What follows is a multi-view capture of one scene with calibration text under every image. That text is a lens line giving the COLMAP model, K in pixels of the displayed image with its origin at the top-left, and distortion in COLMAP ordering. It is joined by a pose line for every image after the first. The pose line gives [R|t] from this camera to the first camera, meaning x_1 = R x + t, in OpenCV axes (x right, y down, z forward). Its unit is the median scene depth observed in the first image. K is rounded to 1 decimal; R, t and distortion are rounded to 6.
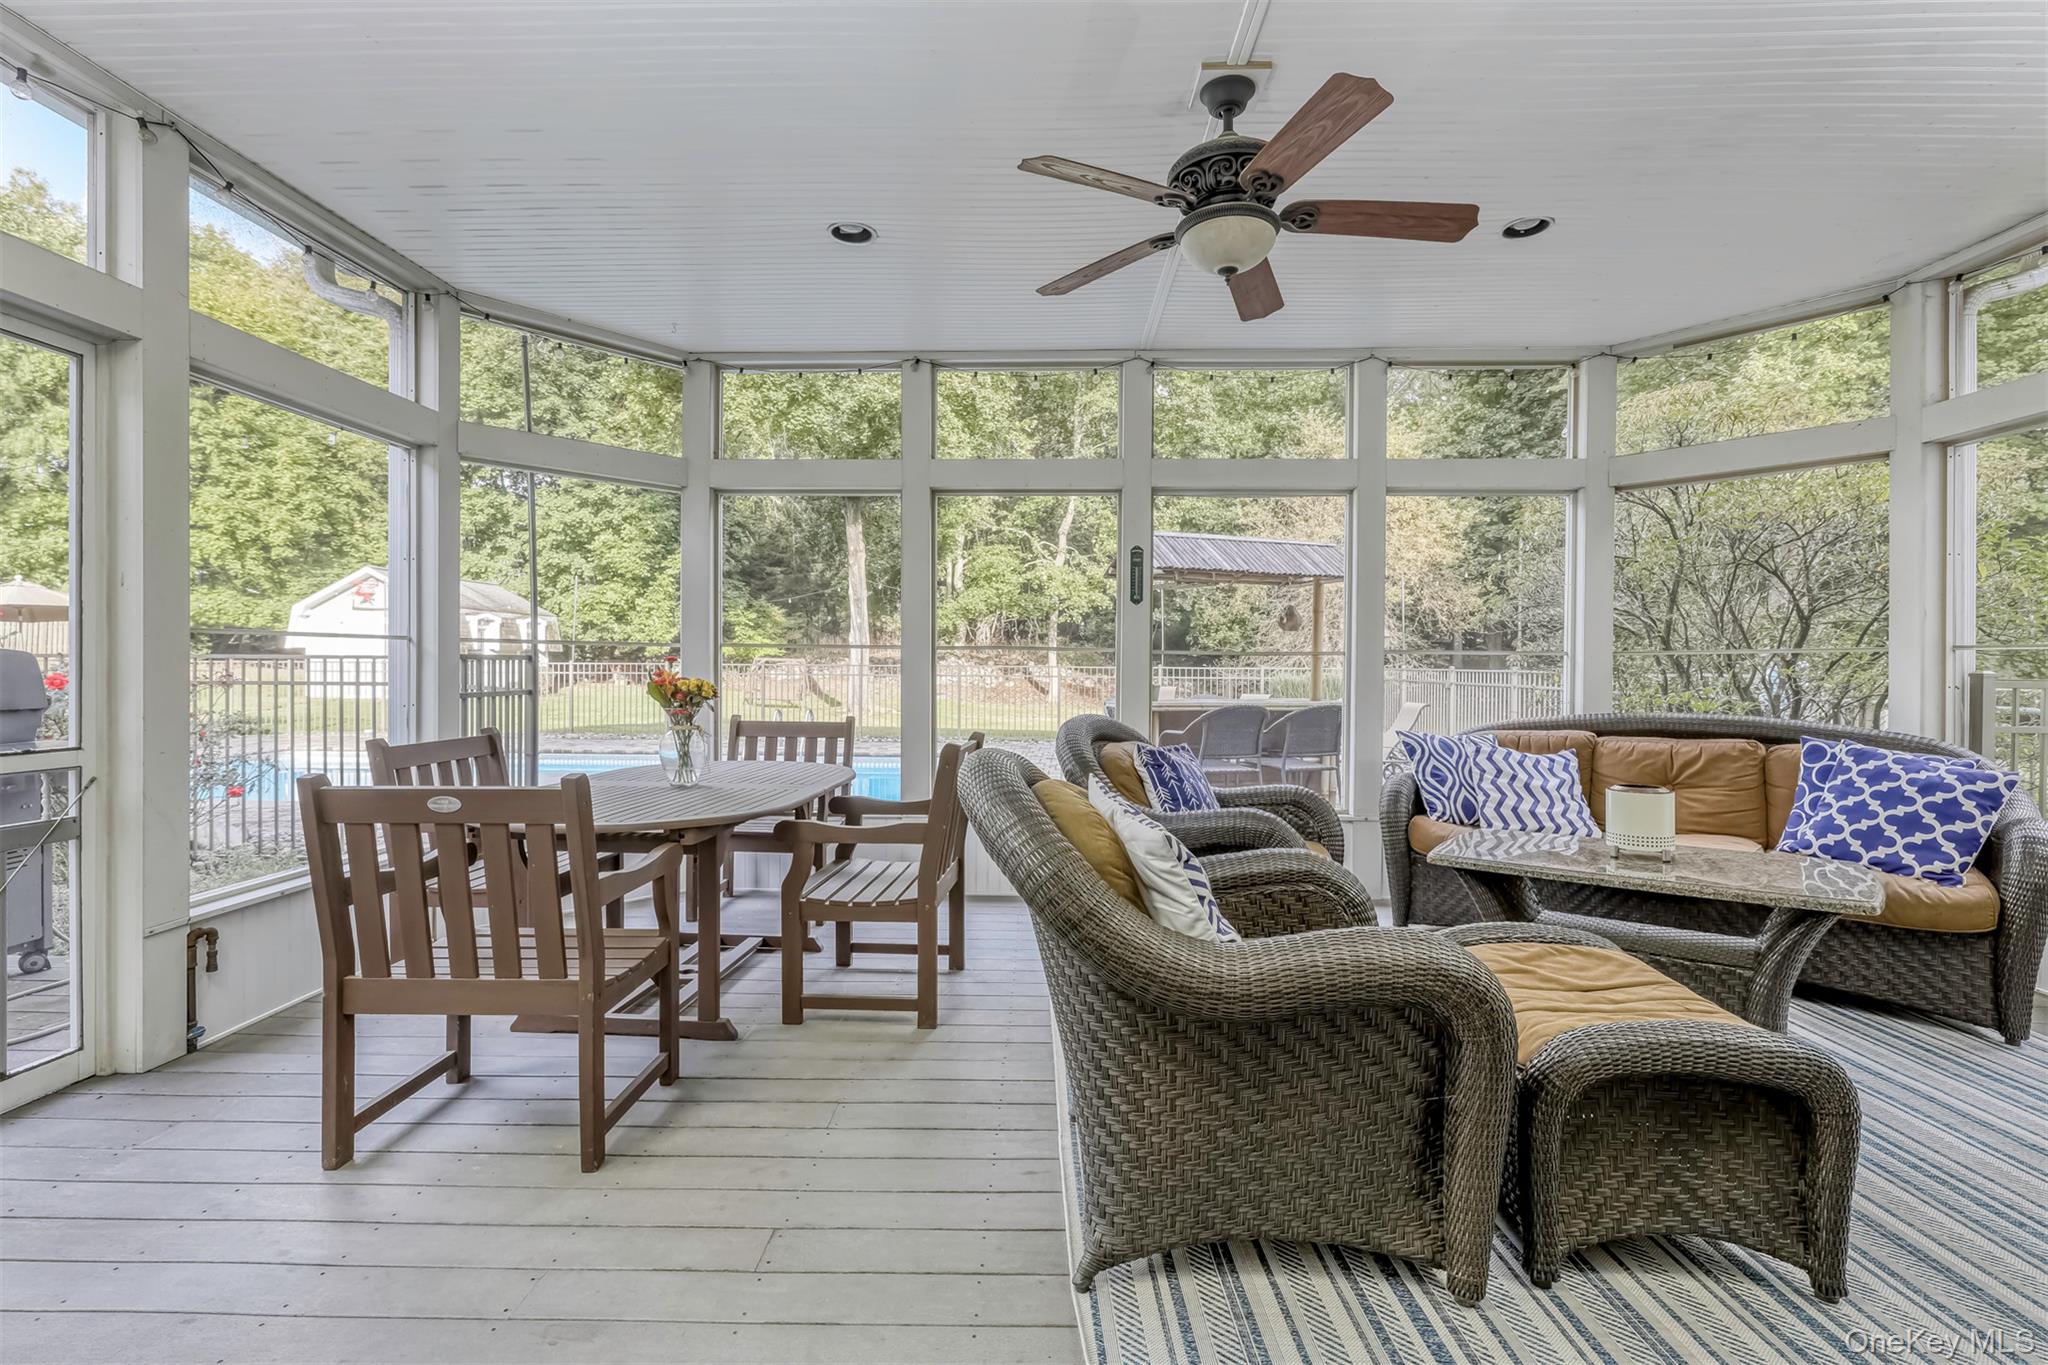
lens RADIAL K [[926.9, 0, 1019.2], [0, 926.9, 671.9], [0, 0, 1]] dist [-0.000837, -0.000232]
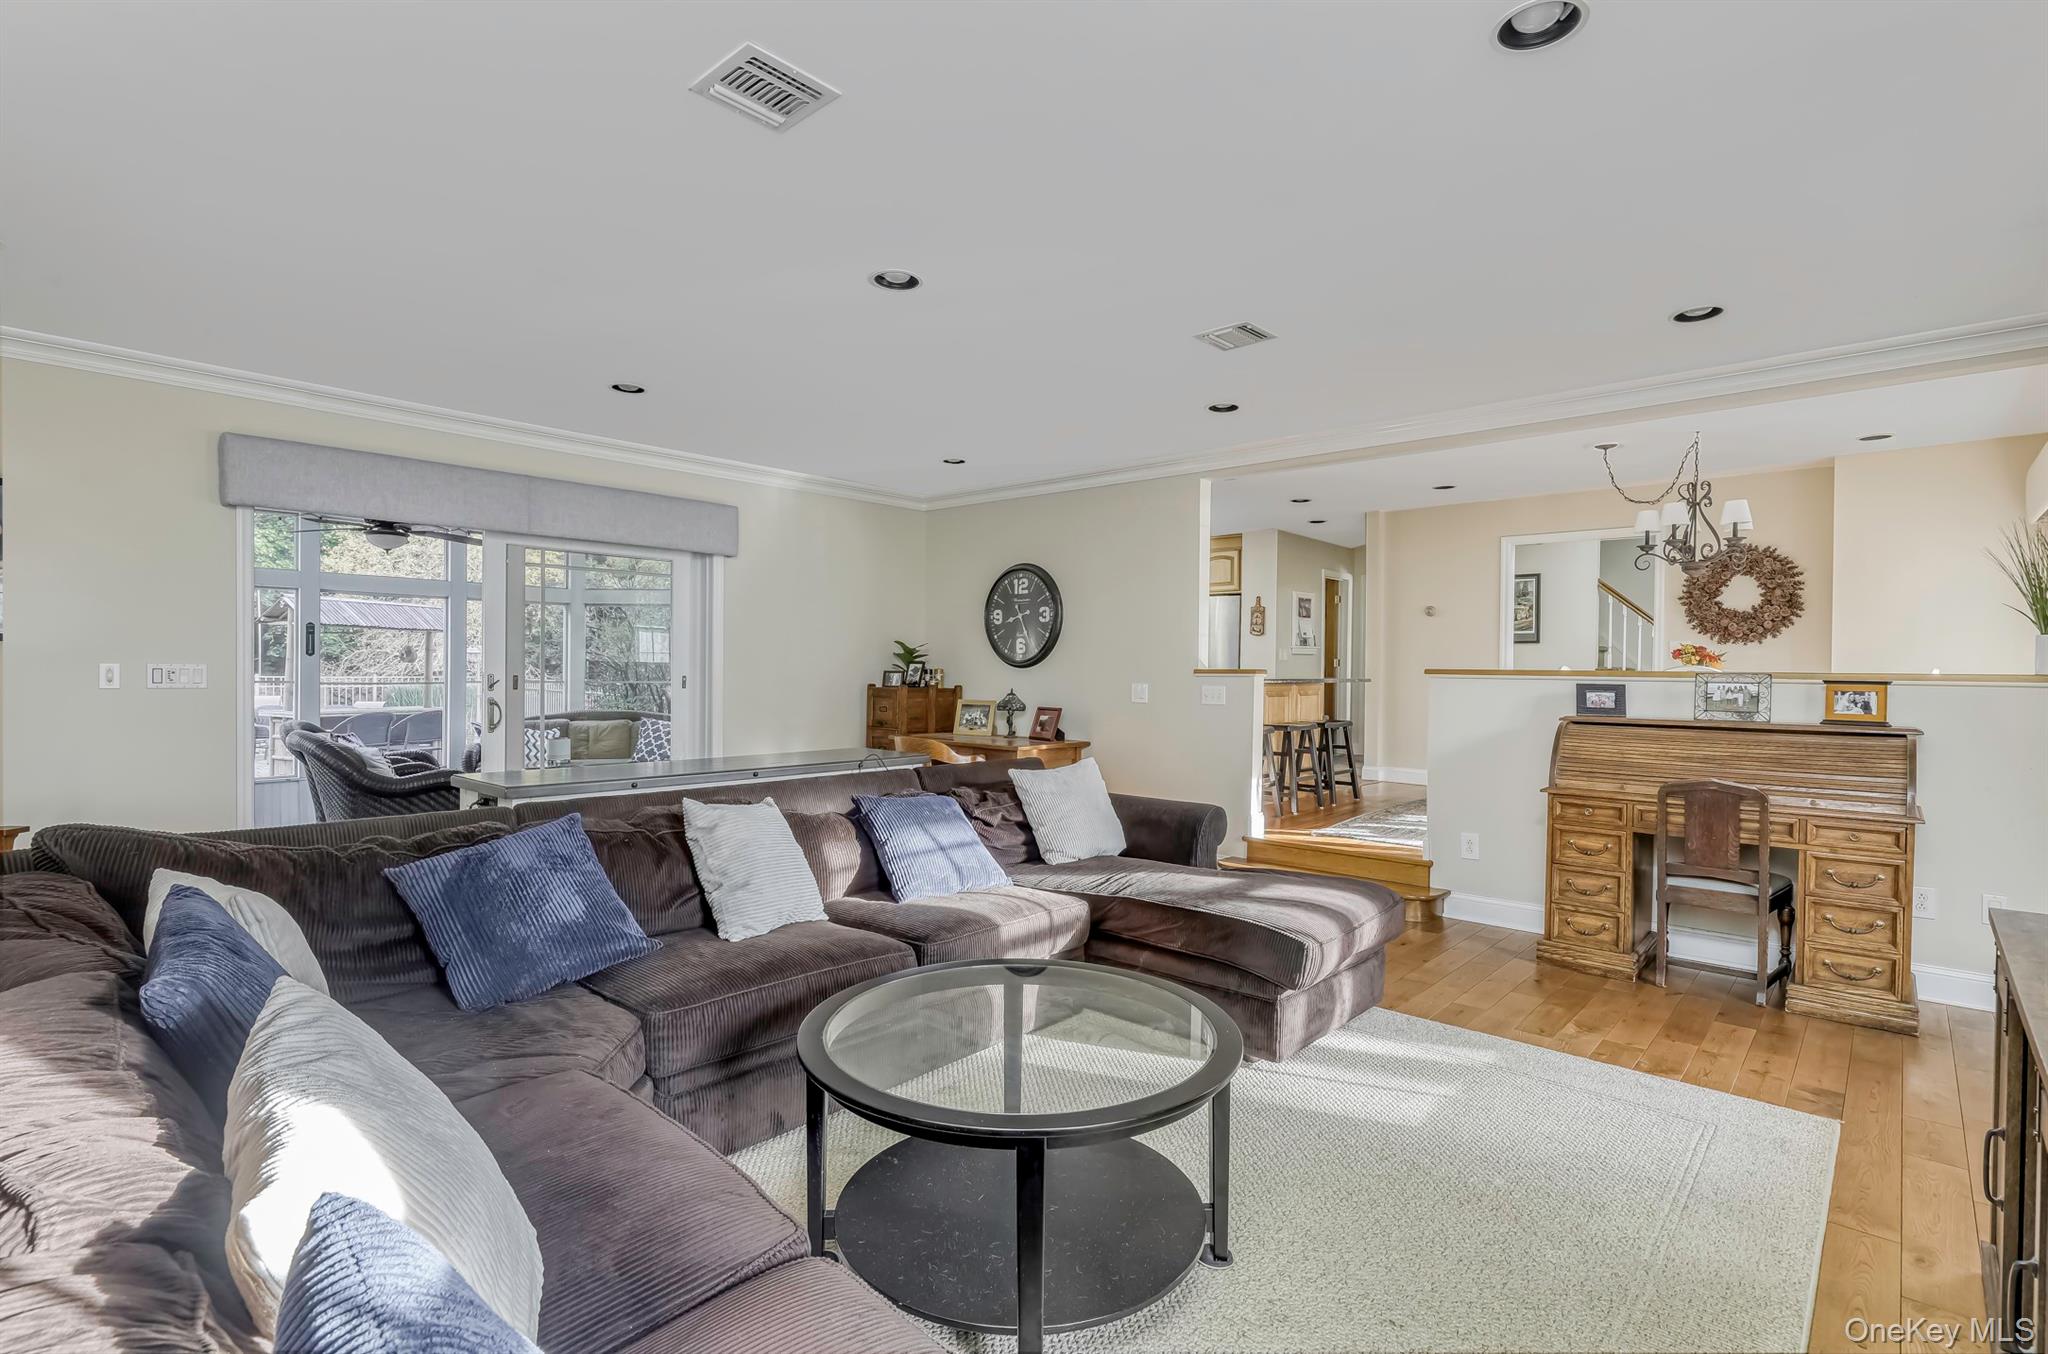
lens RADIAL K [[996.1, 0, 1027.2], [0, 996.1, 680.9], [0, 0, 1]] dist [0.003903, 0.000362]
pose [[0.658857, -0.004288, 0.752256, -0.301208], [-0.004538, 0.999943, 0.009675, -0.036057], [-0.752254, -0.009788, 0.658800, -0.939514]]
